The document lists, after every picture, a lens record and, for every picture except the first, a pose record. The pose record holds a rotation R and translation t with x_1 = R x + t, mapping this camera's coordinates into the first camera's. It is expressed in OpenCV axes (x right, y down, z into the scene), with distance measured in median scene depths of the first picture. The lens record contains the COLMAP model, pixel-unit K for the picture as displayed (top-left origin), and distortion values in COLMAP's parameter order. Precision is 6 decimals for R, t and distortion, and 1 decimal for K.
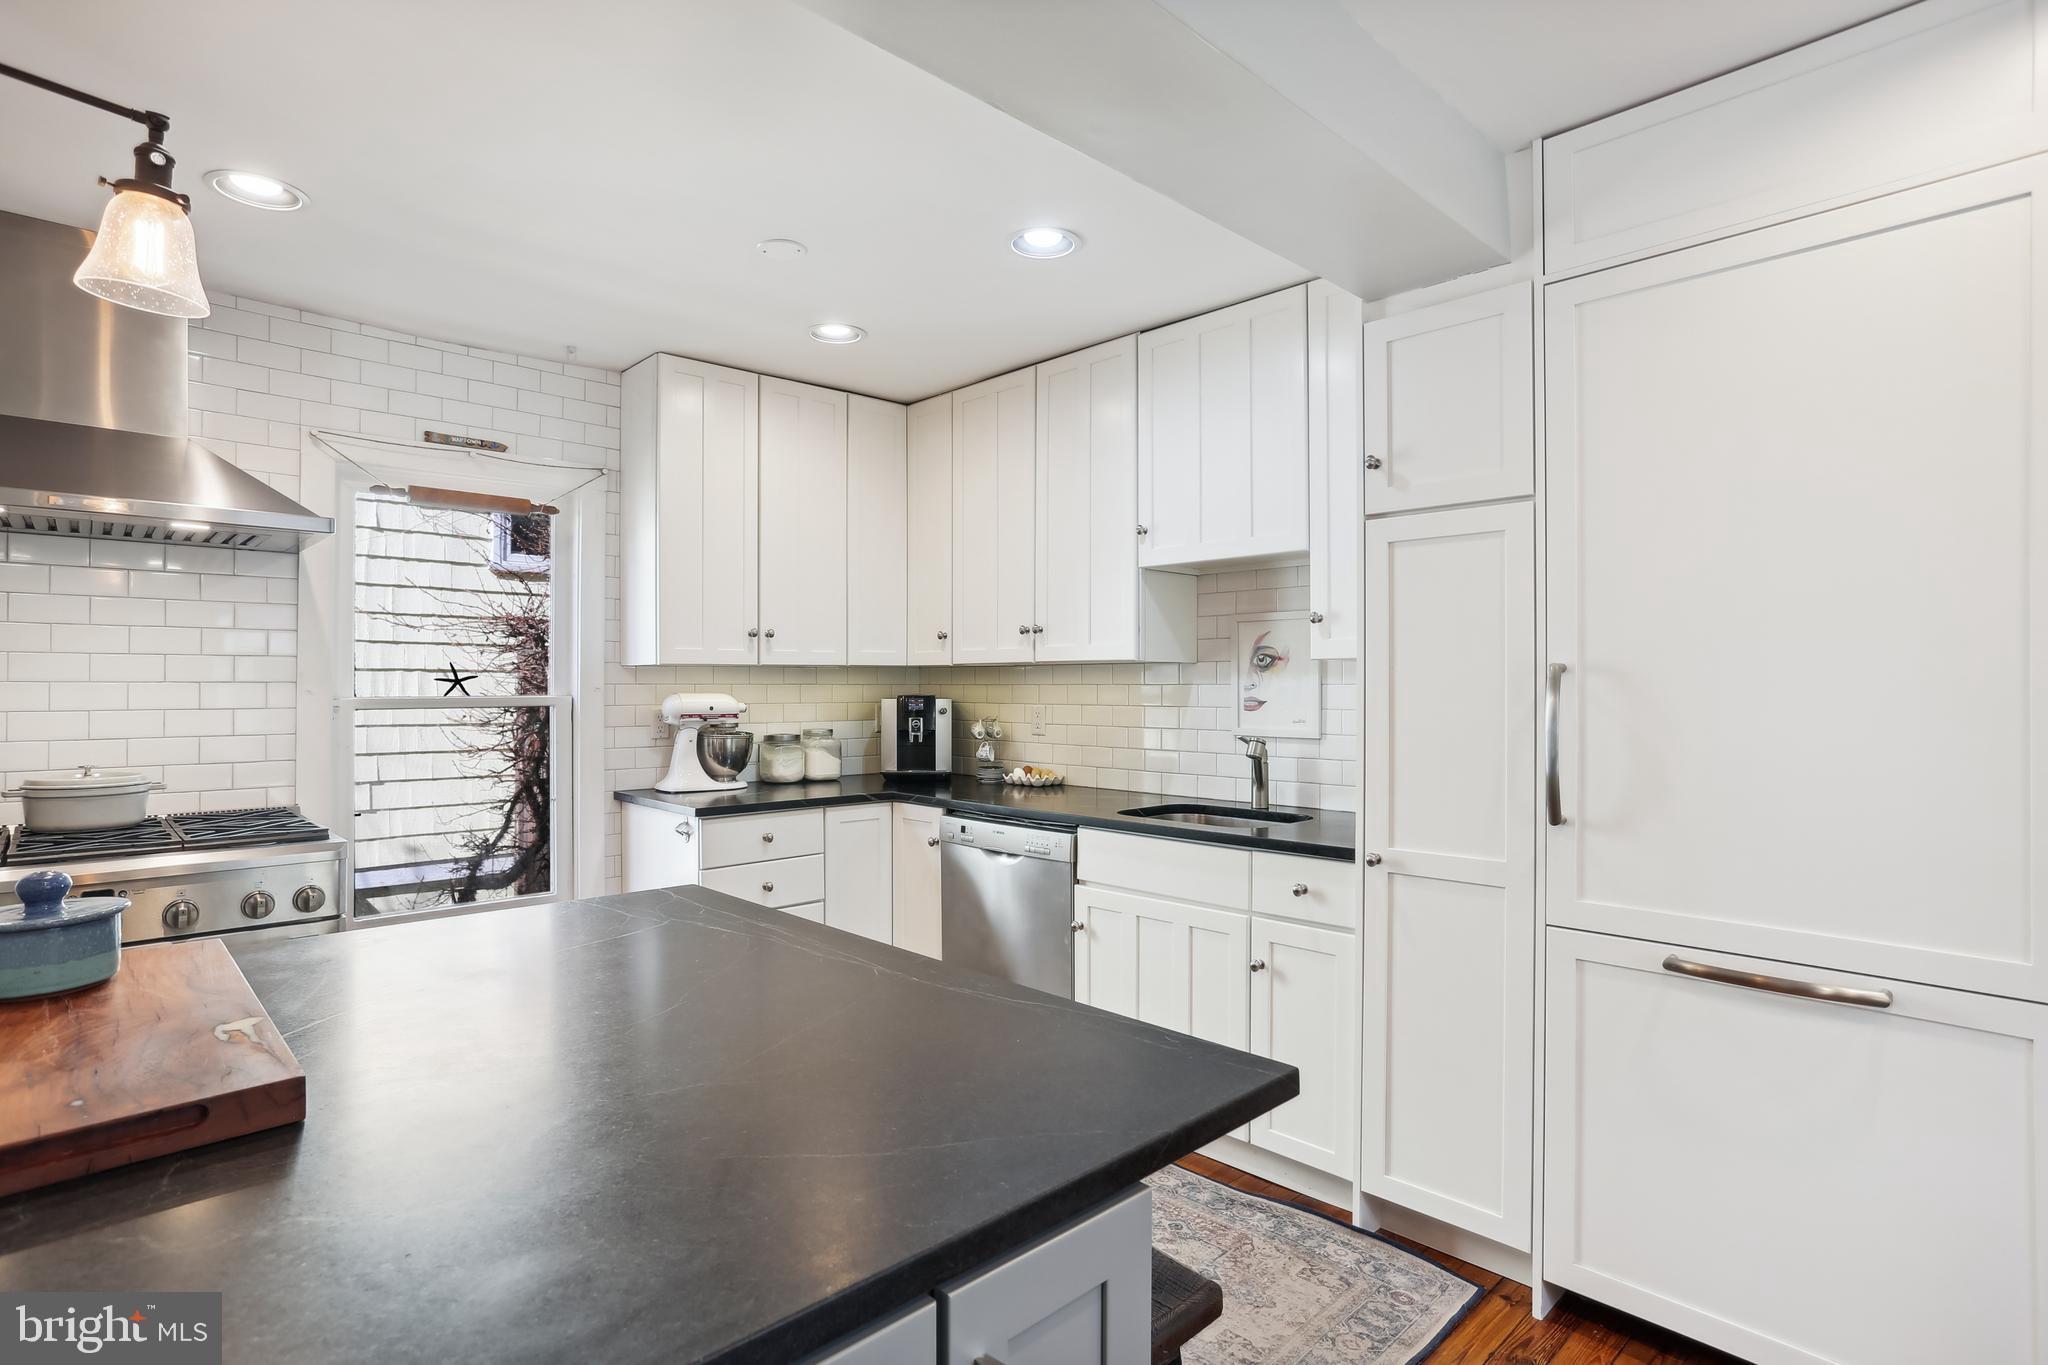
lens RADIAL K [[1016.5, 0, 1017.2], [0, 1016.5, 676.5], [0, 0, 1]] dist [-0.034204, 0.007864]
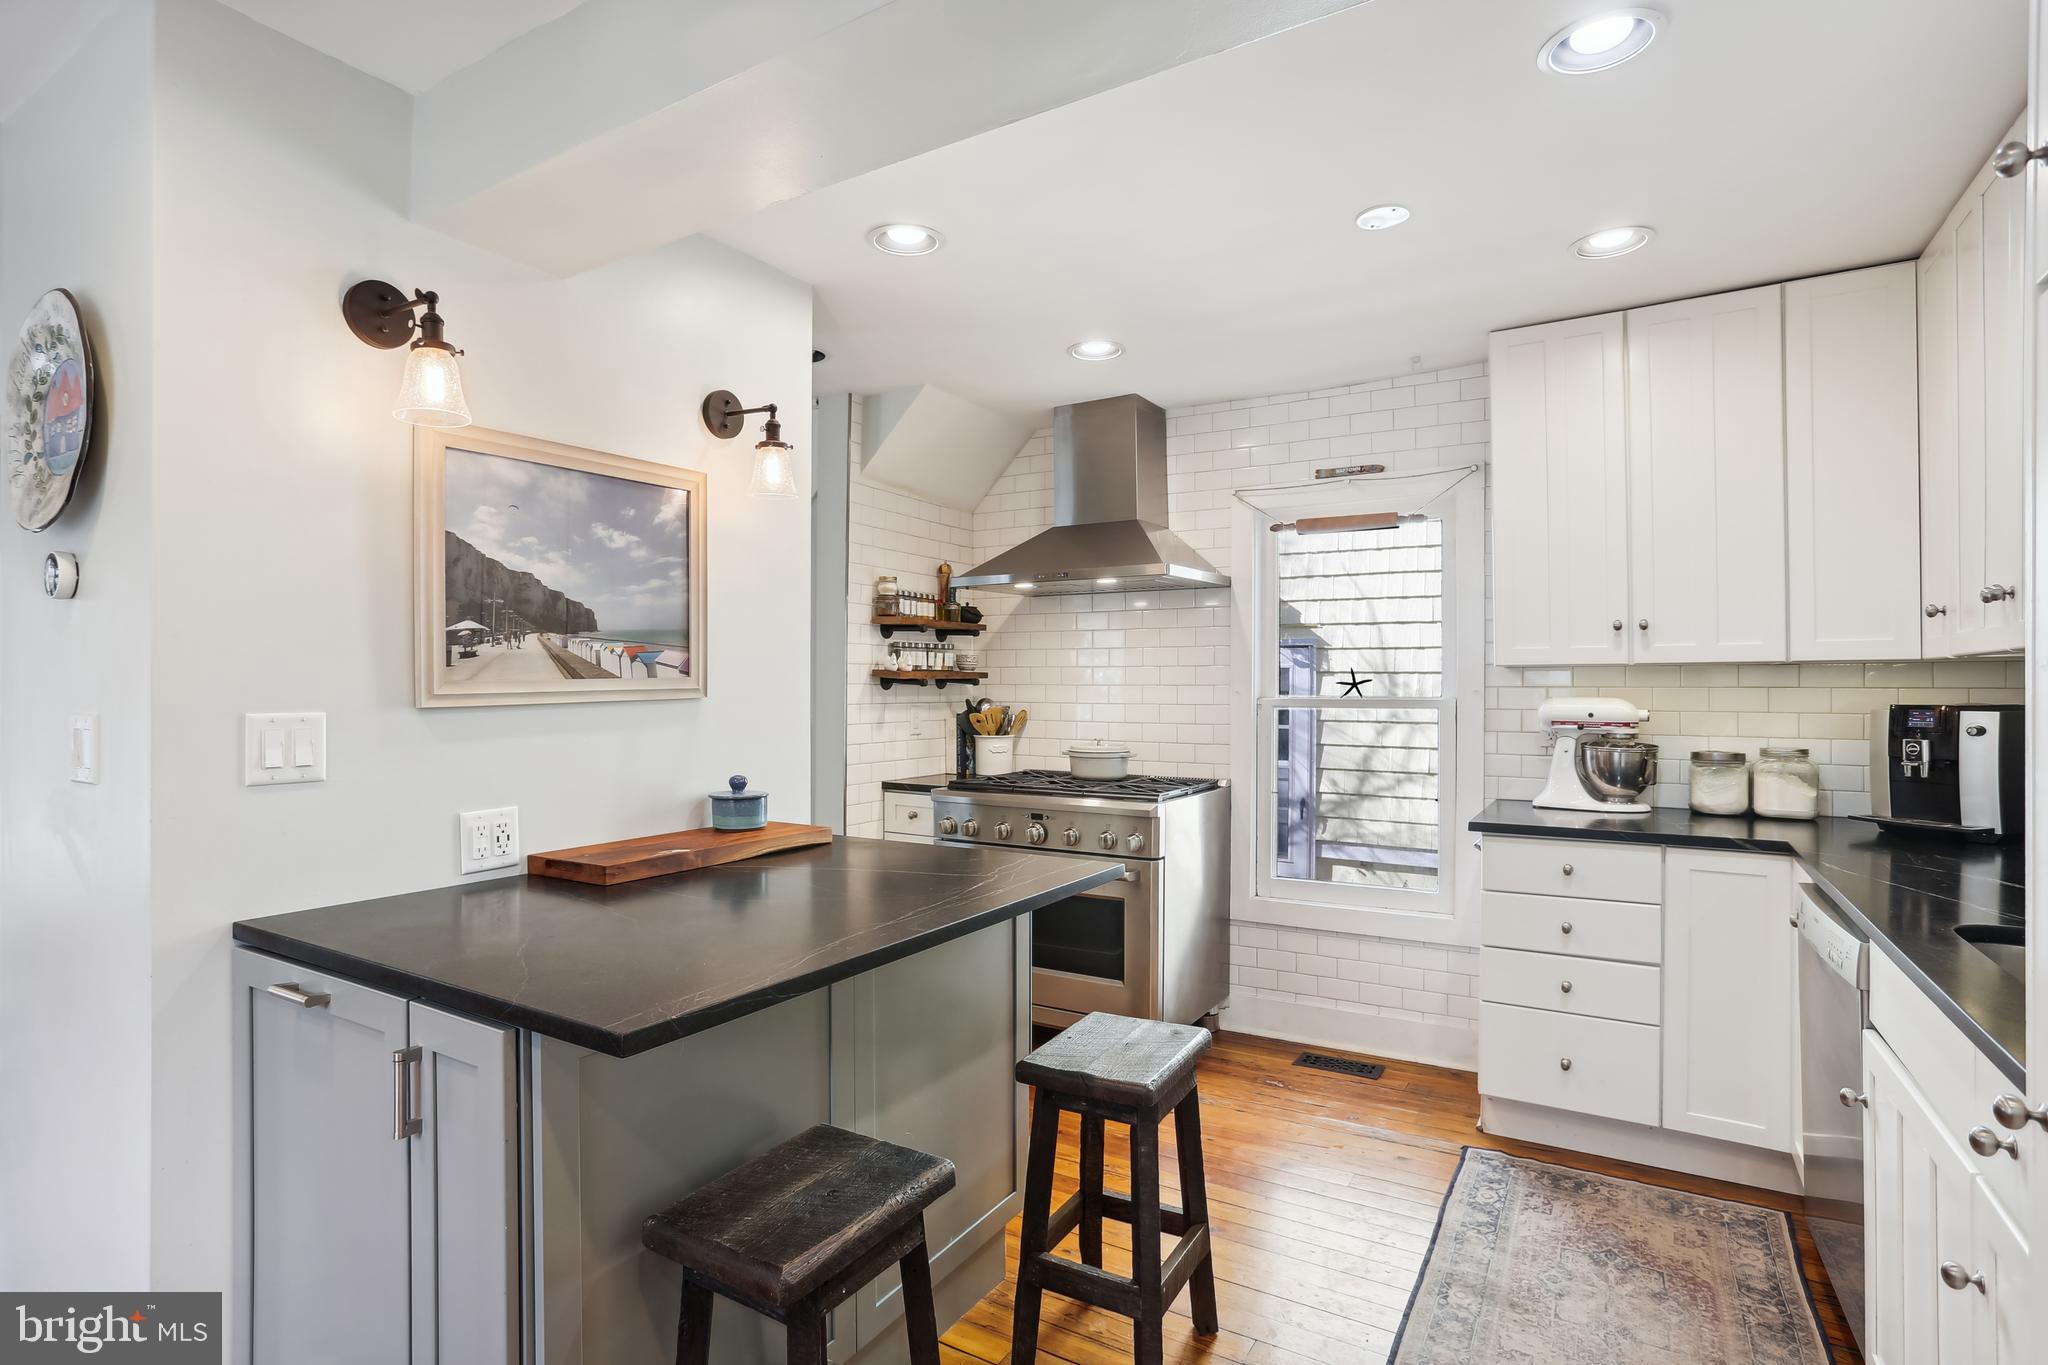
lens RADIAL K [[1016.5, 0, 1006.7], [0, 1016.5, 680.7], [0, 0, 1]] dist [-0.034204, 0.007864]
pose [[0.263018, -0.002088, -0.964789, 0.388018], [0.009150, 0.999958, 0.000330, -0.002626], [0.964747, -0.008914, 0.263026, 0.292307]]
